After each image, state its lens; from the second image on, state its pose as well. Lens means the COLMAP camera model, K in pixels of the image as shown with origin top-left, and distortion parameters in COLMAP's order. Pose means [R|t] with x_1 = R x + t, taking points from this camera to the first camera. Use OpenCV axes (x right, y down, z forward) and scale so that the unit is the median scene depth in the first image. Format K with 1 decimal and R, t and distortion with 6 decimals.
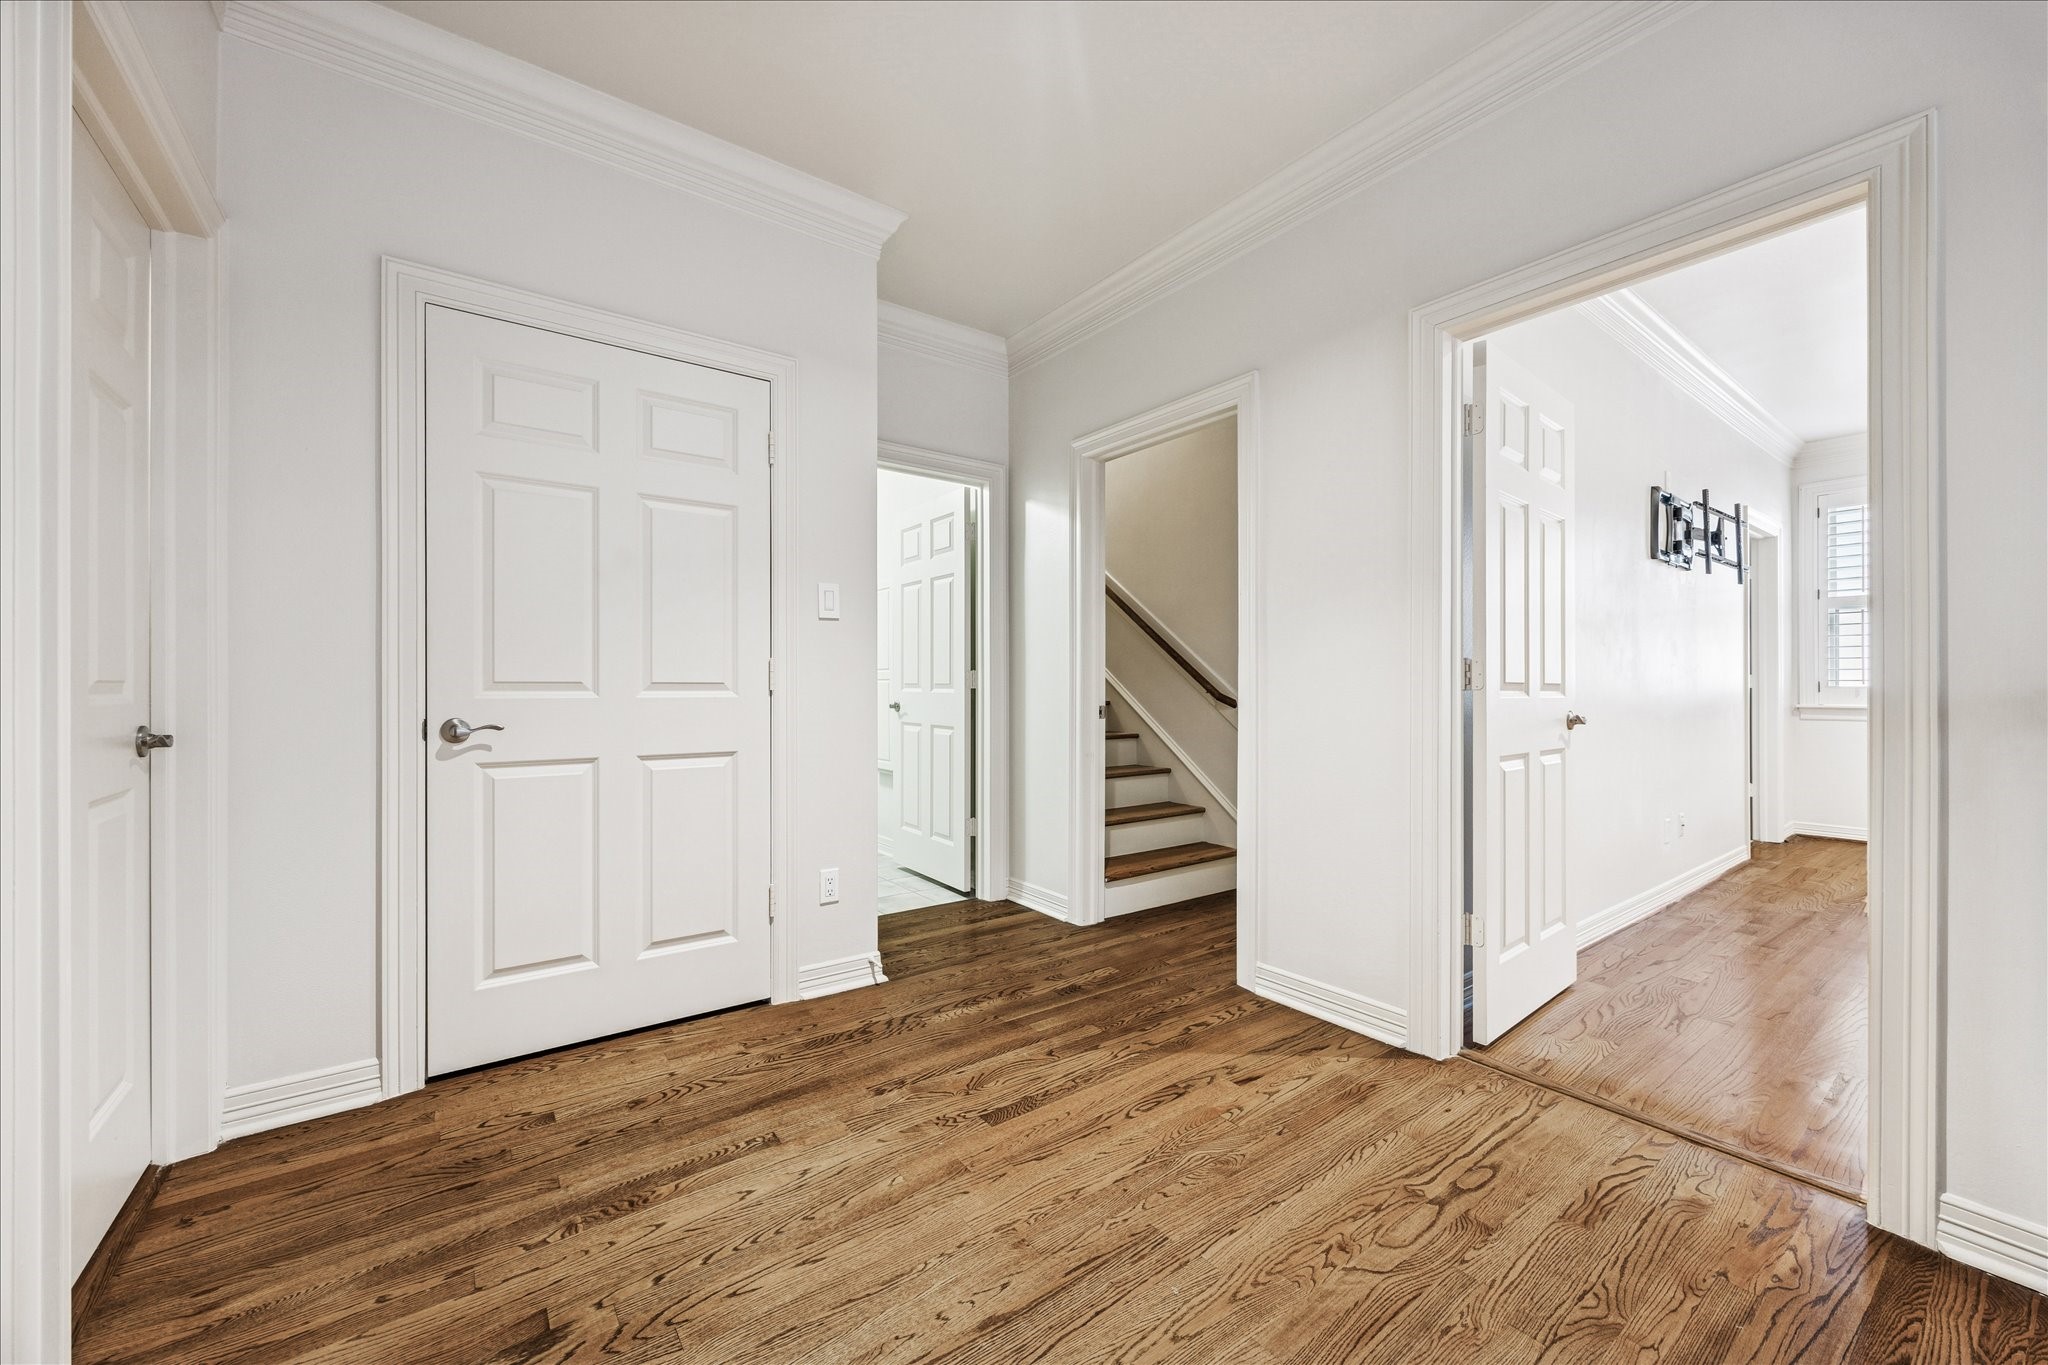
lens RADIAL K [[783.2, 0, 1024.0], [0, 783.2, 682.5], [0, 0, 1]] dist [0.000333, 0.000025]
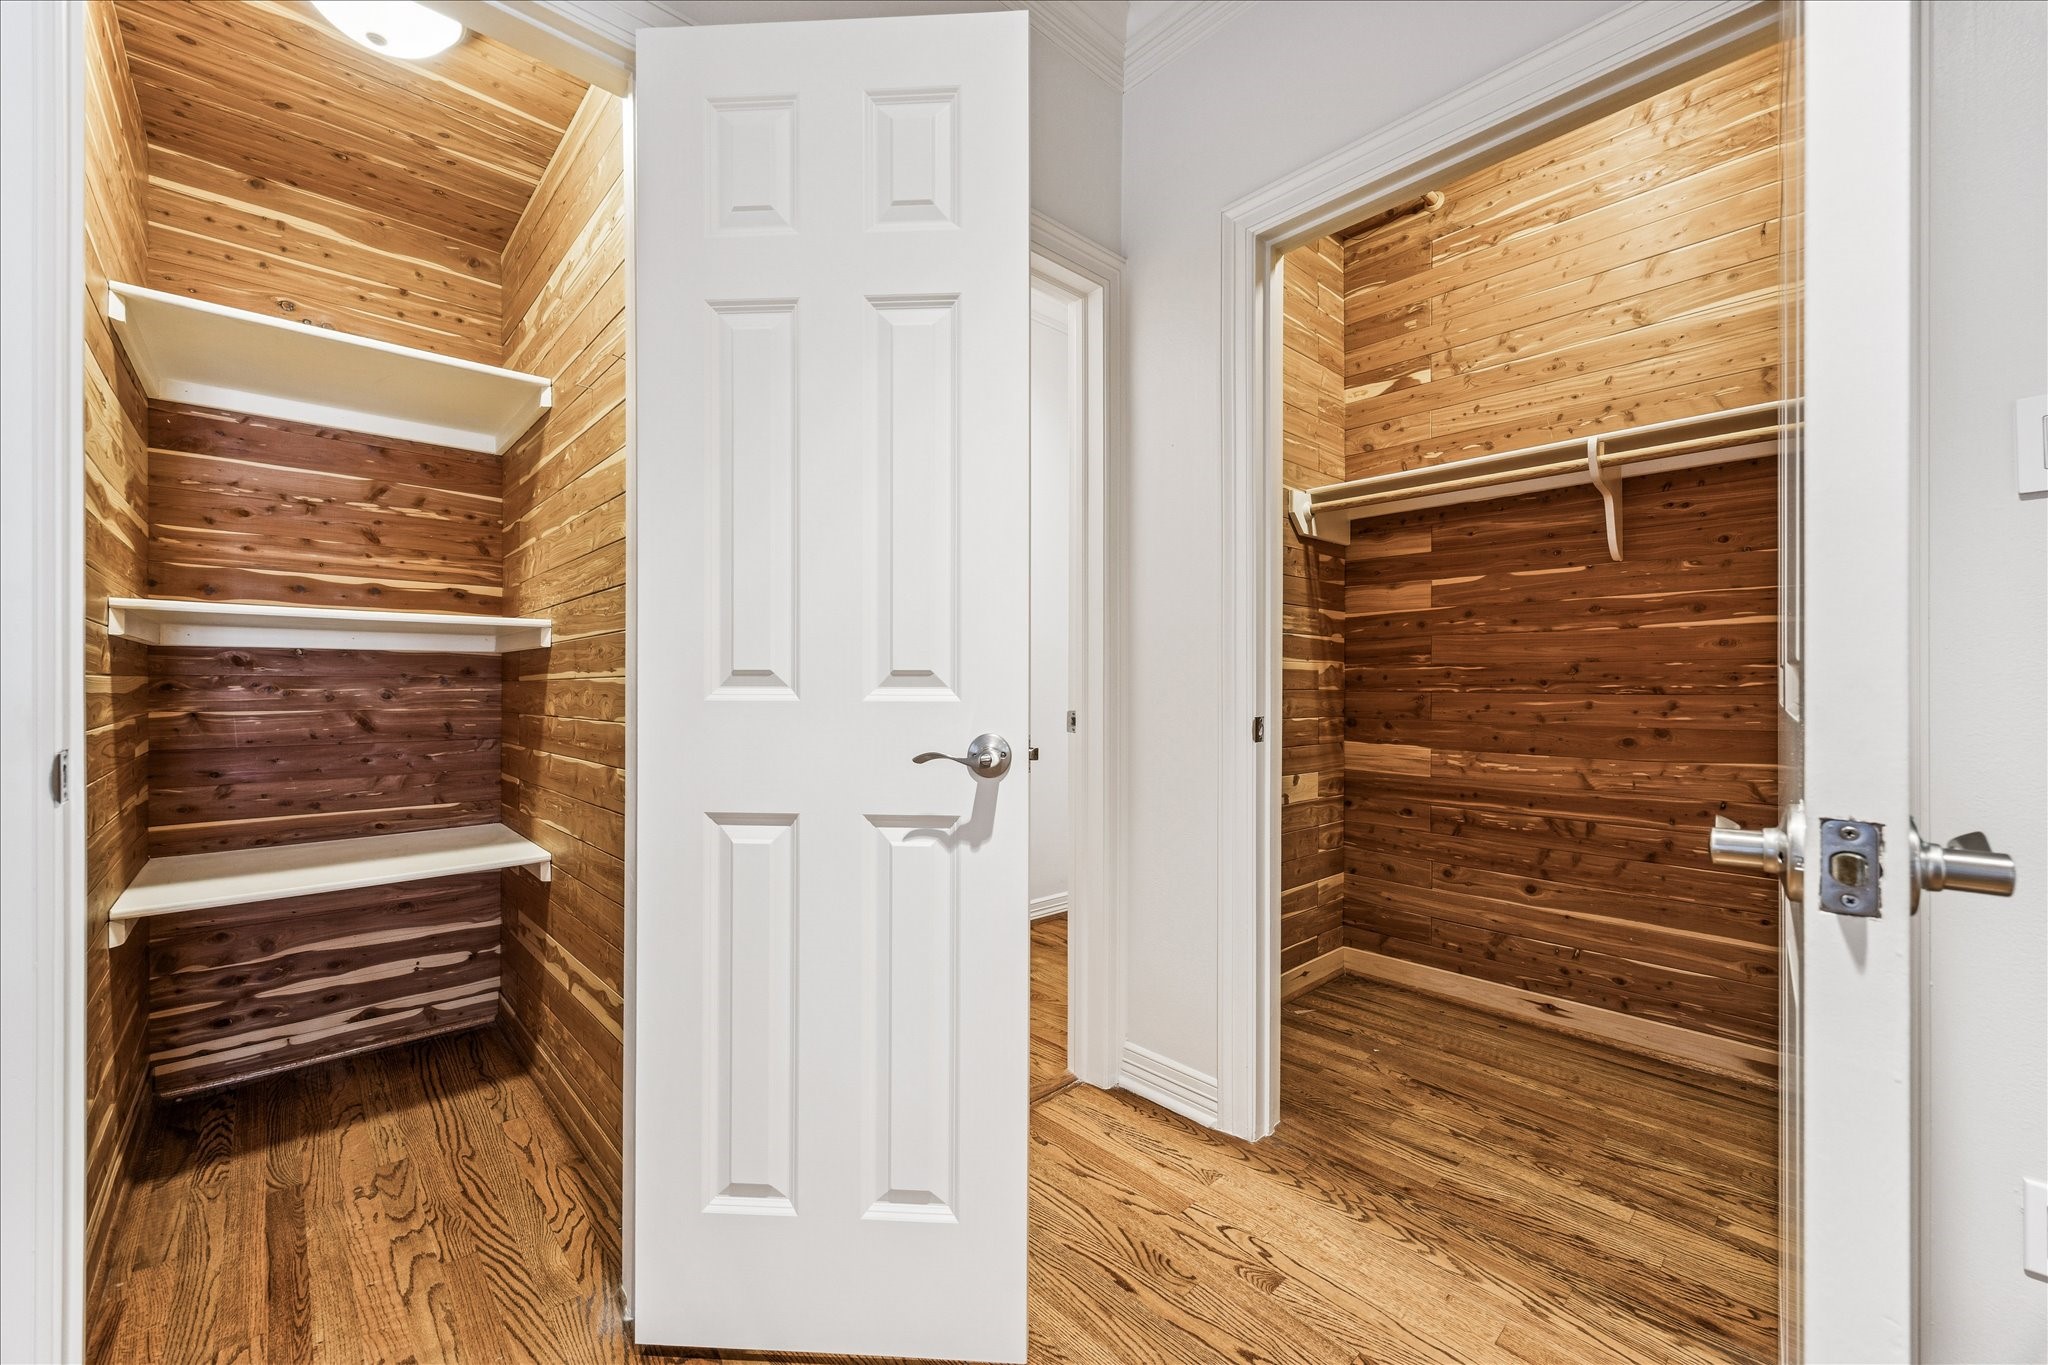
lens RADIAL K [[783.2, 0, 1024.0], [0, 783.2, 682.5], [0, 0, 1]] dist [0.000333, 0.000025]
pose [[0.103769, -0.007117, -0.994576, 0.100683], [-0.002599, 0.999969, -0.007427, 0.007337], [0.994598, 0.003355, 0.103747, 0.735706]]
